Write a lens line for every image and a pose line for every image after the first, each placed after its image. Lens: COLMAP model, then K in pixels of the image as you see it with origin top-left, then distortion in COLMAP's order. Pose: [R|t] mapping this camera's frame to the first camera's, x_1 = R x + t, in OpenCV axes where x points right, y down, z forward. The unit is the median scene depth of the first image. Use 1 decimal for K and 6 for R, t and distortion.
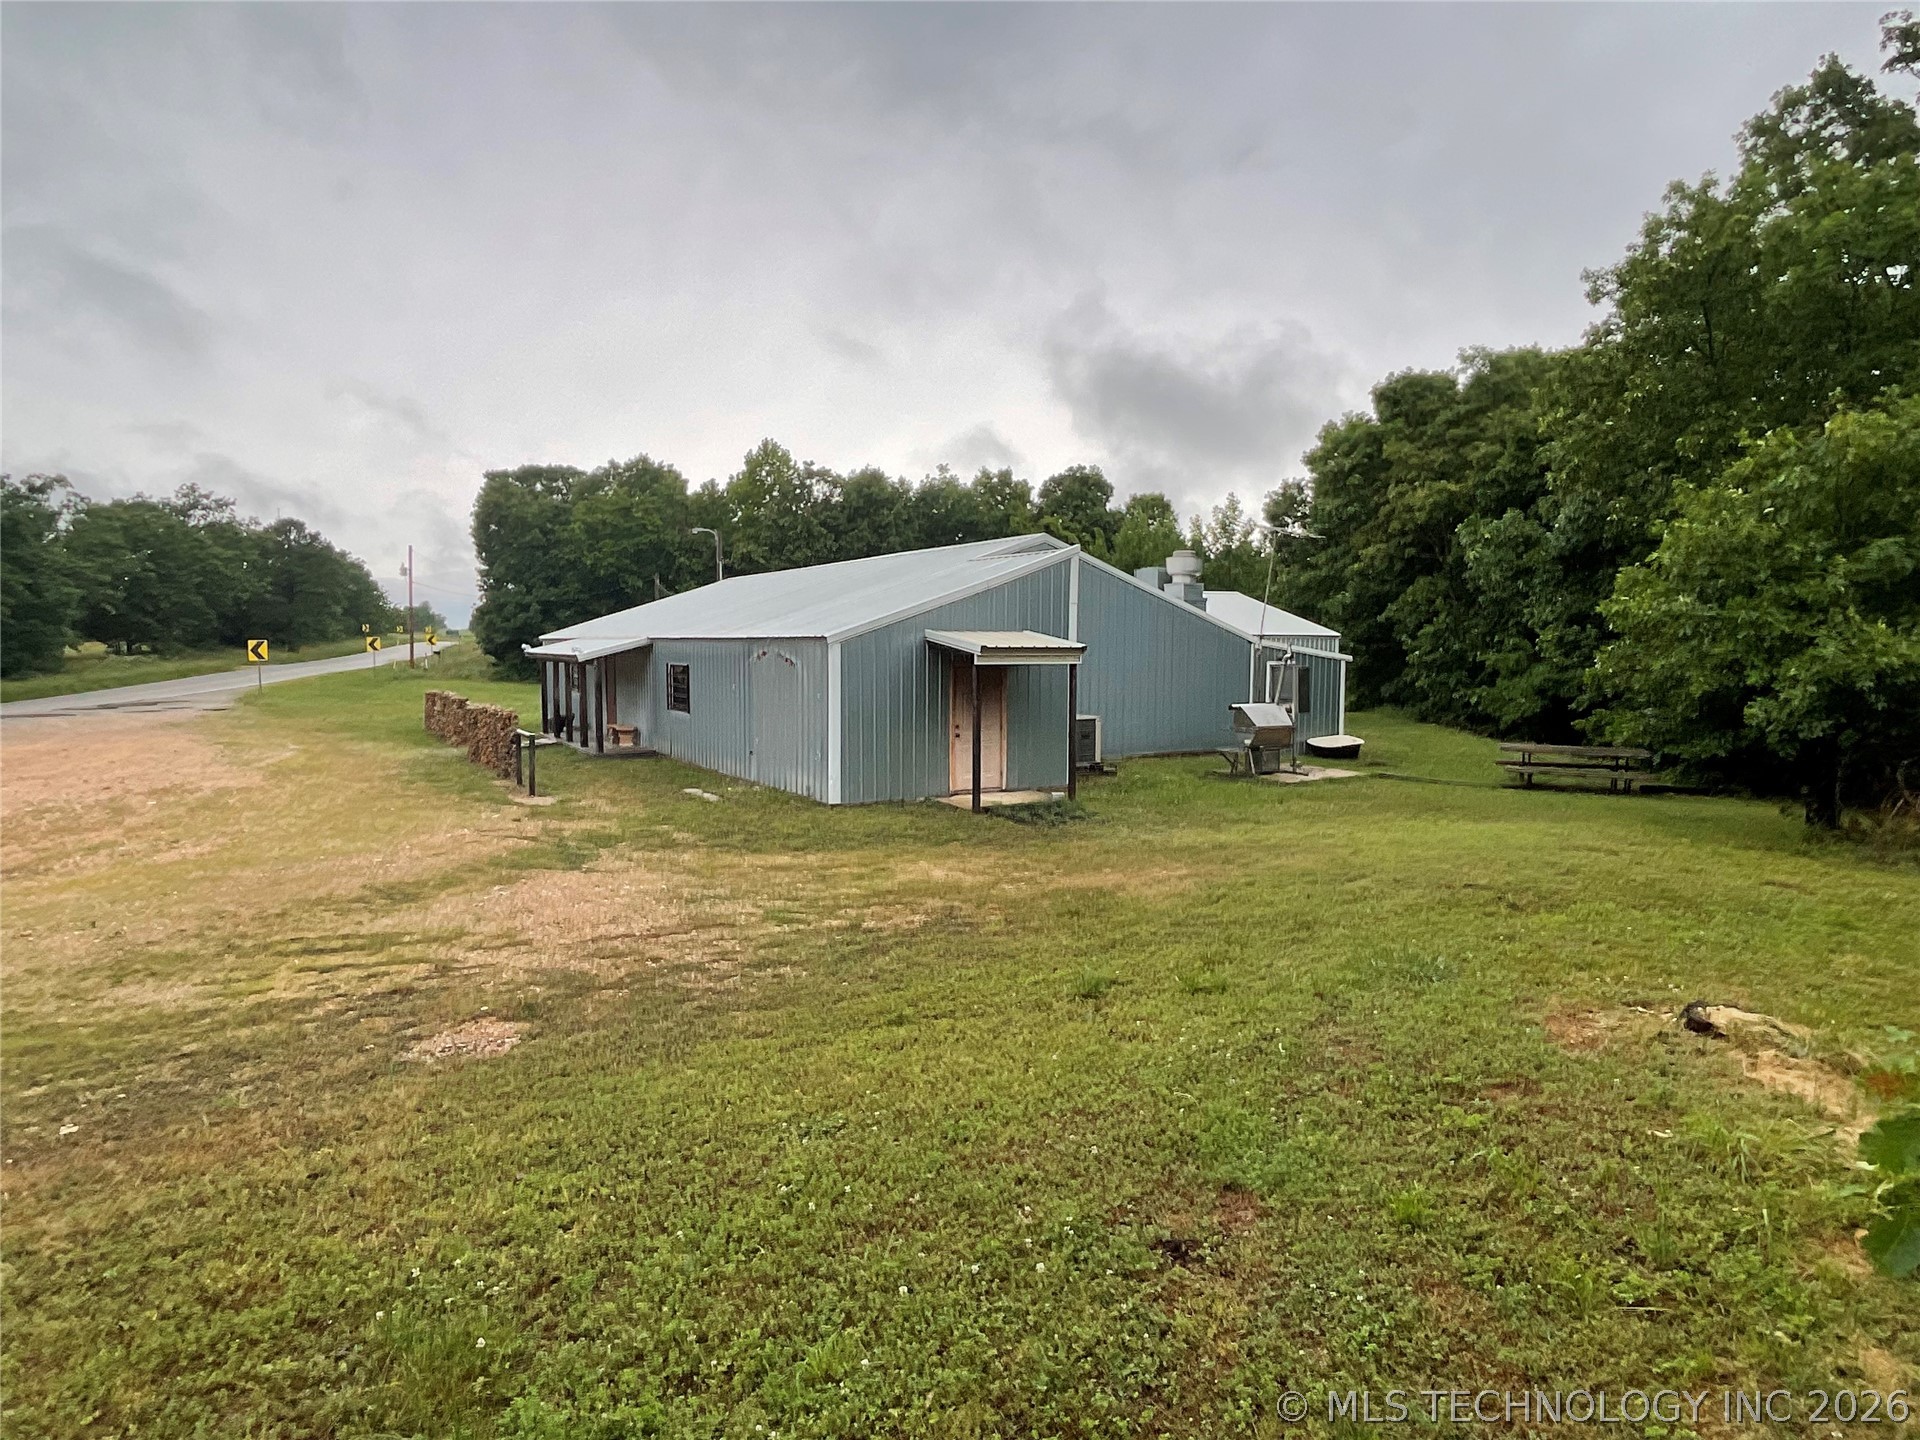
lens RADIAL K [[1052.2, 0, 963.0], [0, 1052.2, 721.8], [0, 0, 1]] dist [-0.009788, 0.002441]
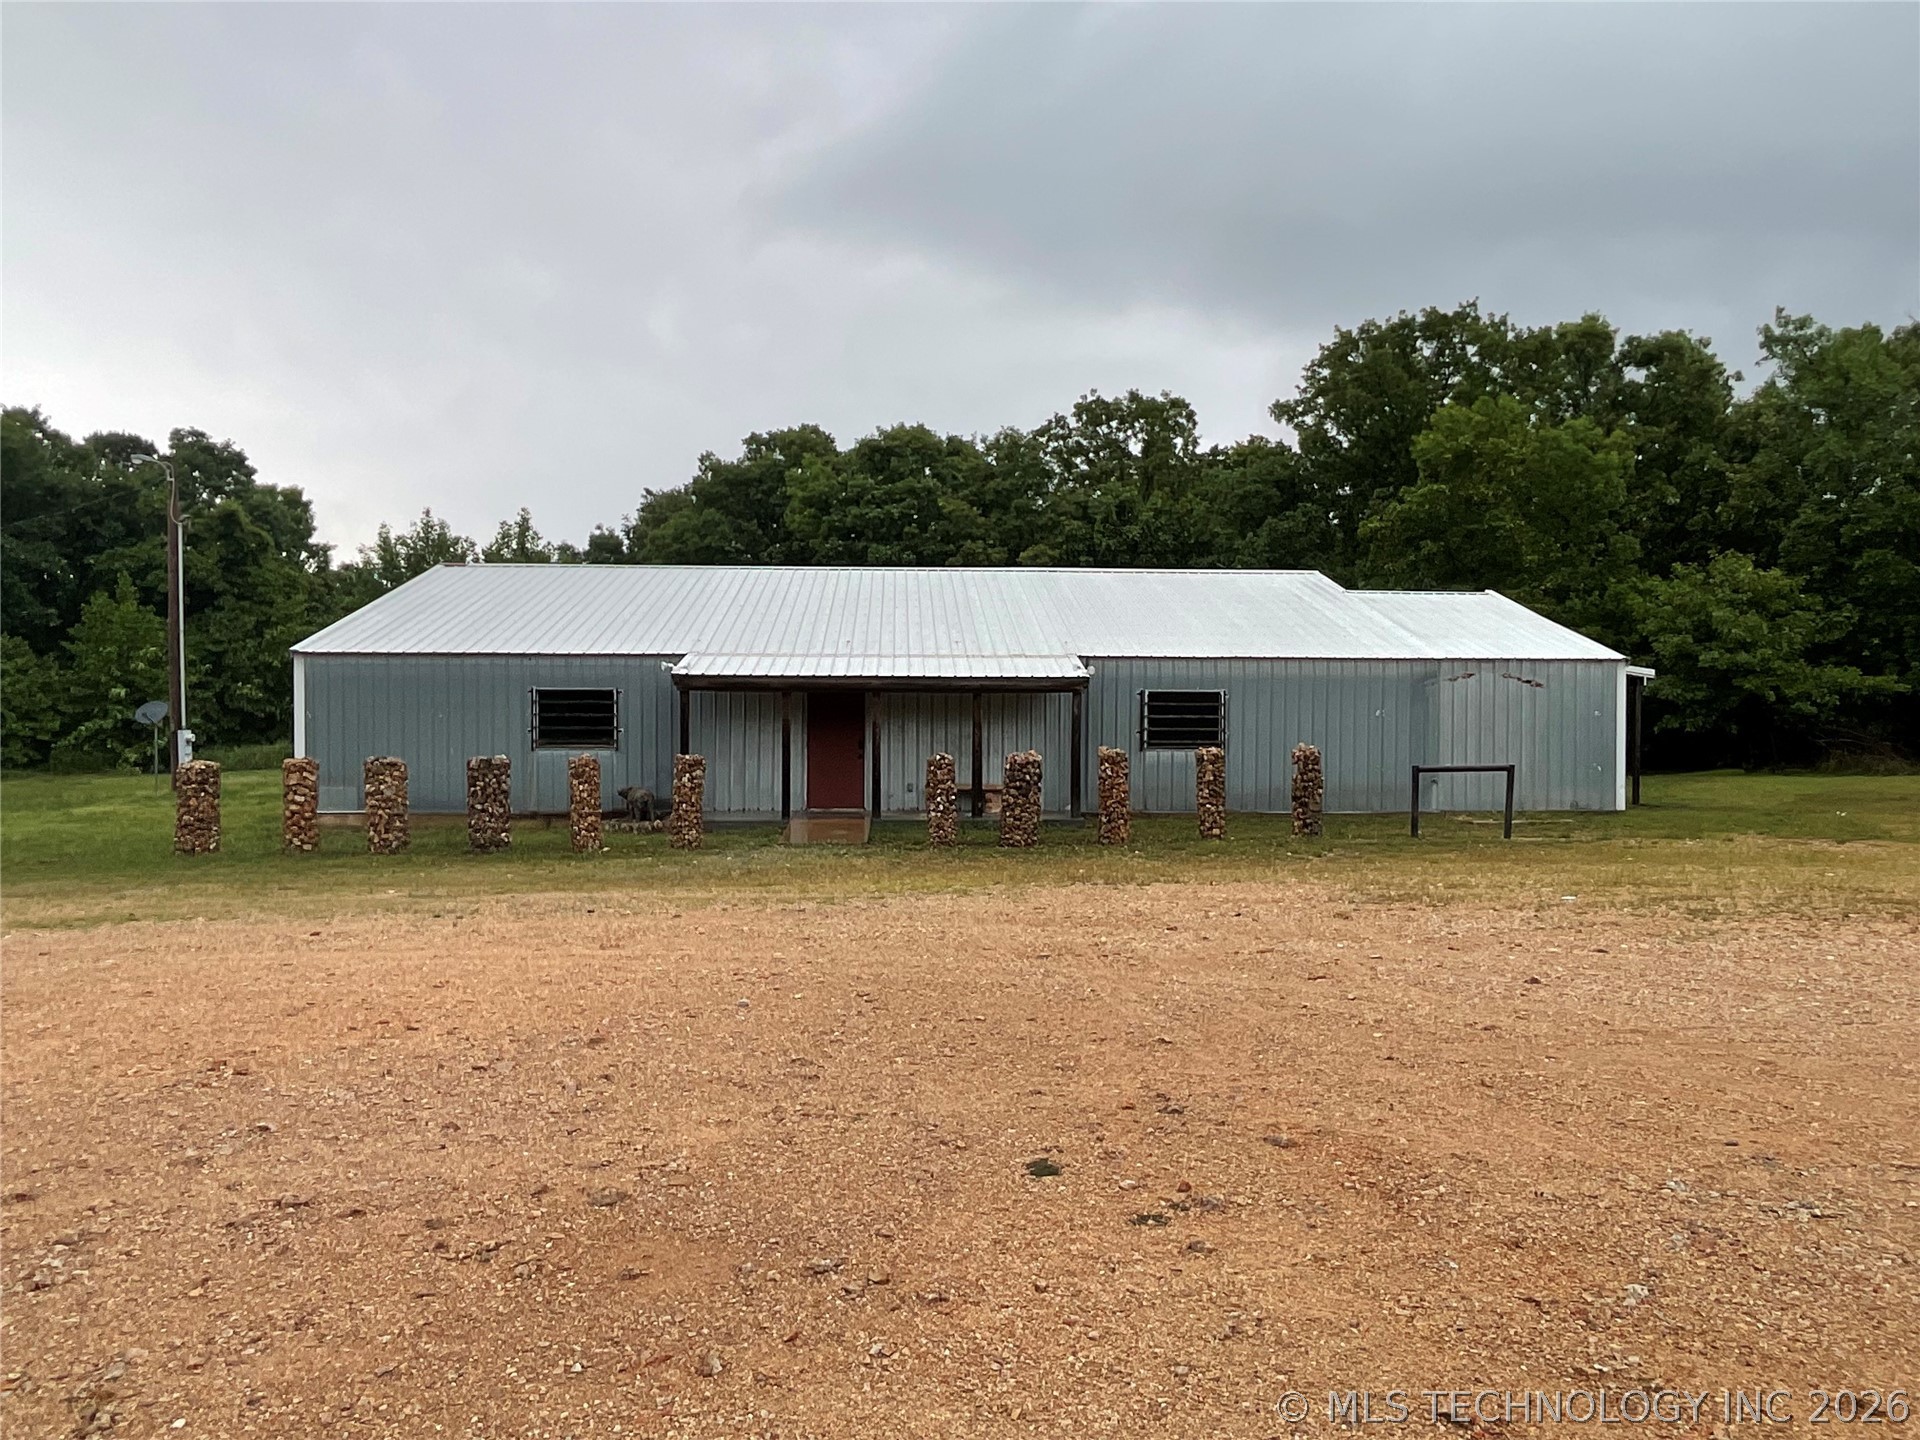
lens RADIAL K [[1215.7, 0, 962.3], [0, 1215.7, 701.6], [0, 0, 1]] dist [-0.008509, 0.003304]
pose [[0.492202, 0.003063, 0.870476, -0.349615], [0.063868, 0.997171, -0.039622, -0.006440], [-0.868135, 0.075098, 0.490614, 0.214169]]
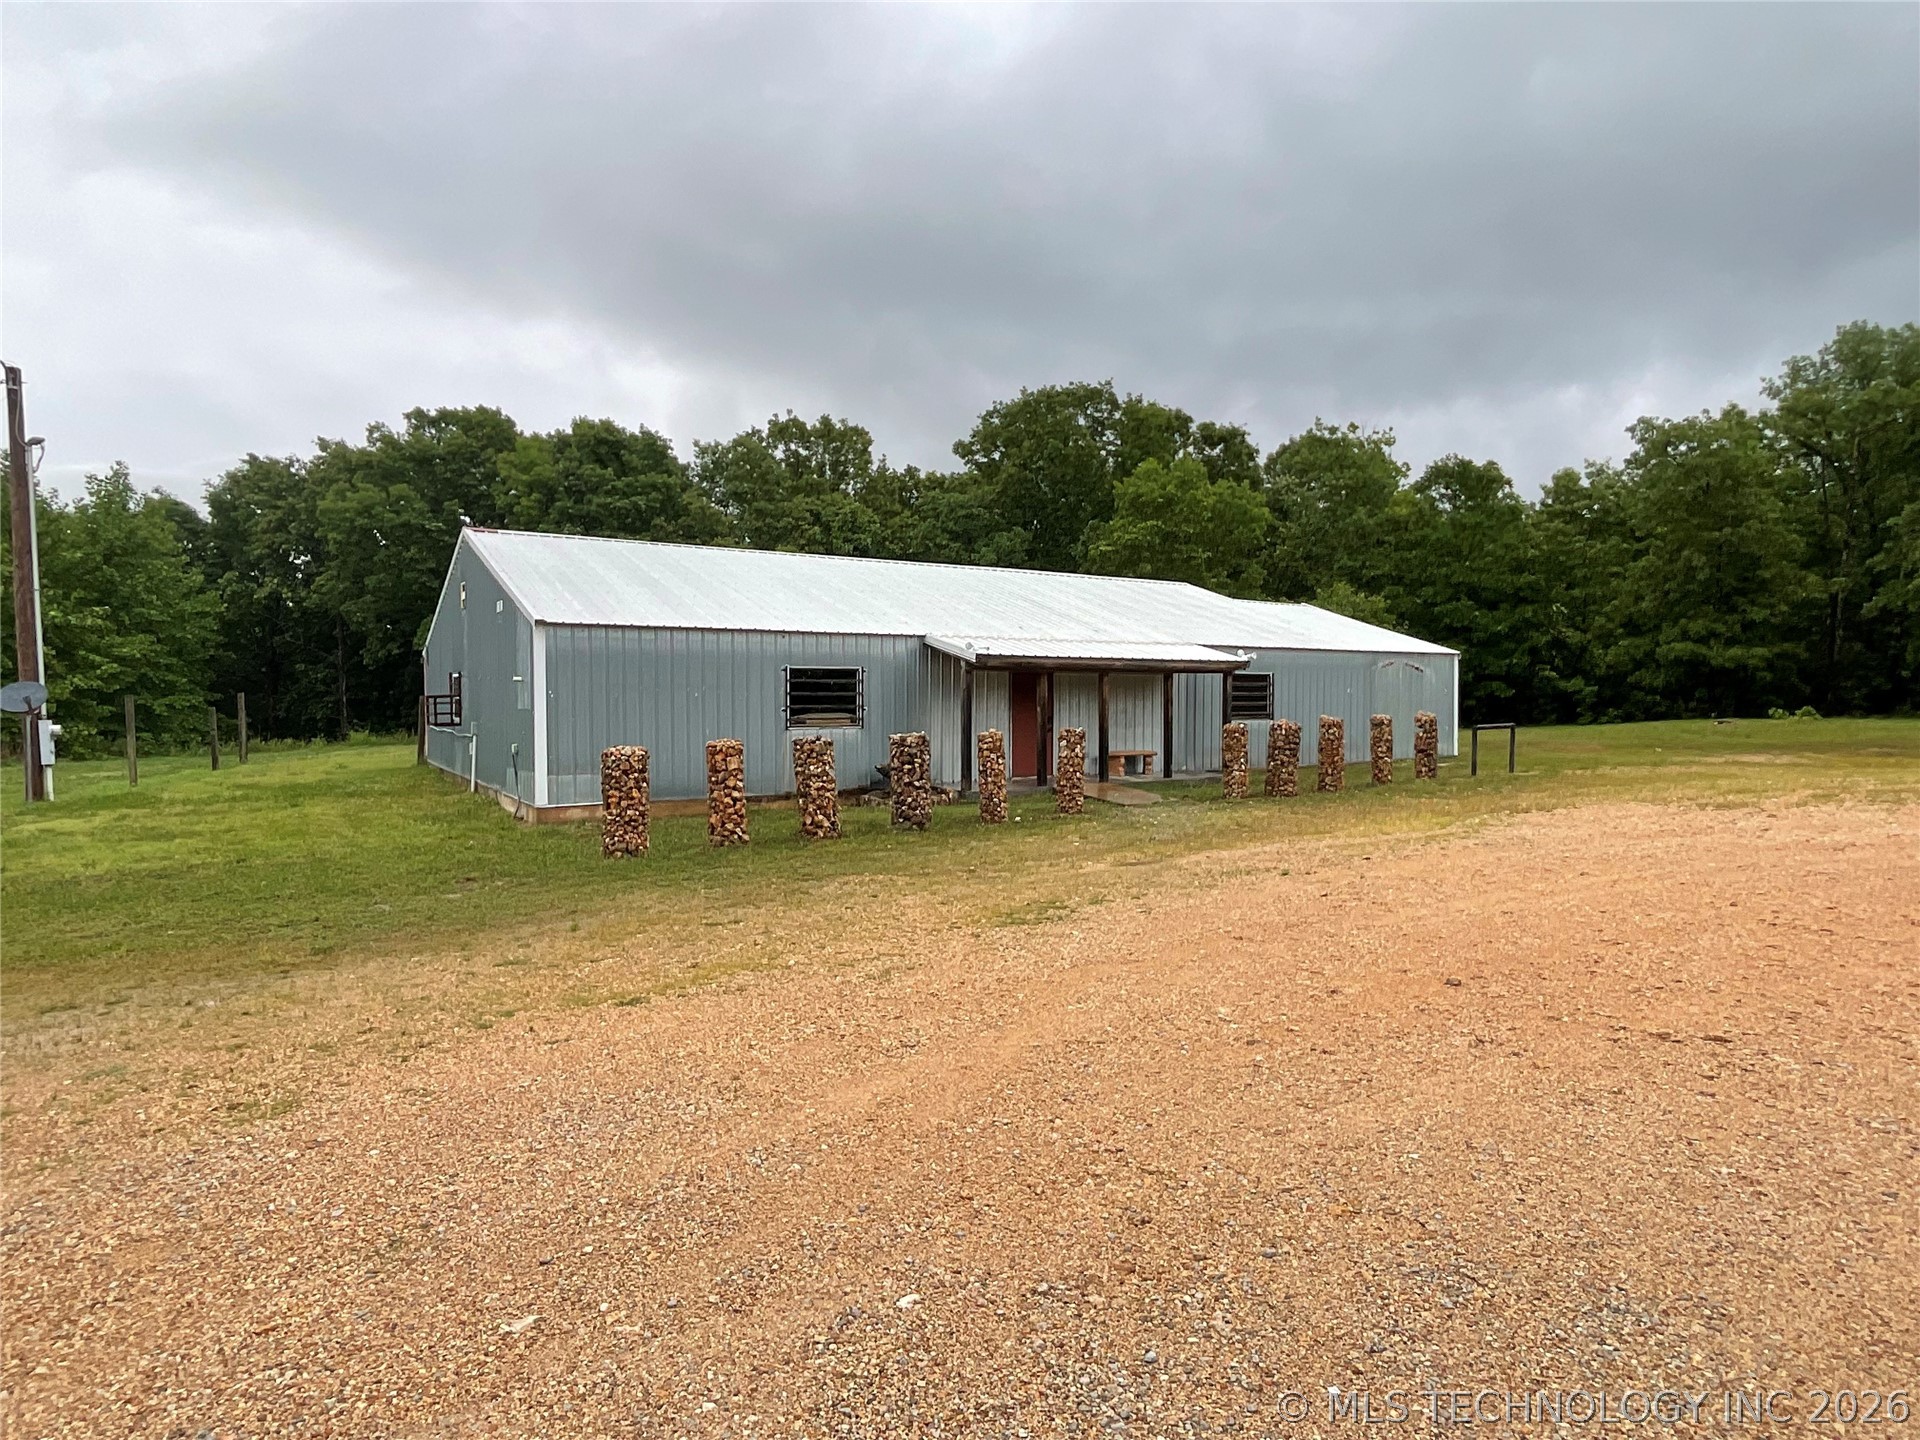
lens RADIAL K [[1052.2, 0, 957.3], [0, 1052.2, 716.9], [0, 0, 1]] dist [-0.009788, 0.002441]
pose [[-0.005338, -0.022553, 0.999731, -0.390272], [0.077717, 0.996712, 0.022900, -0.017591], [-0.996961, 0.077819, -0.003567, 0.393767]]
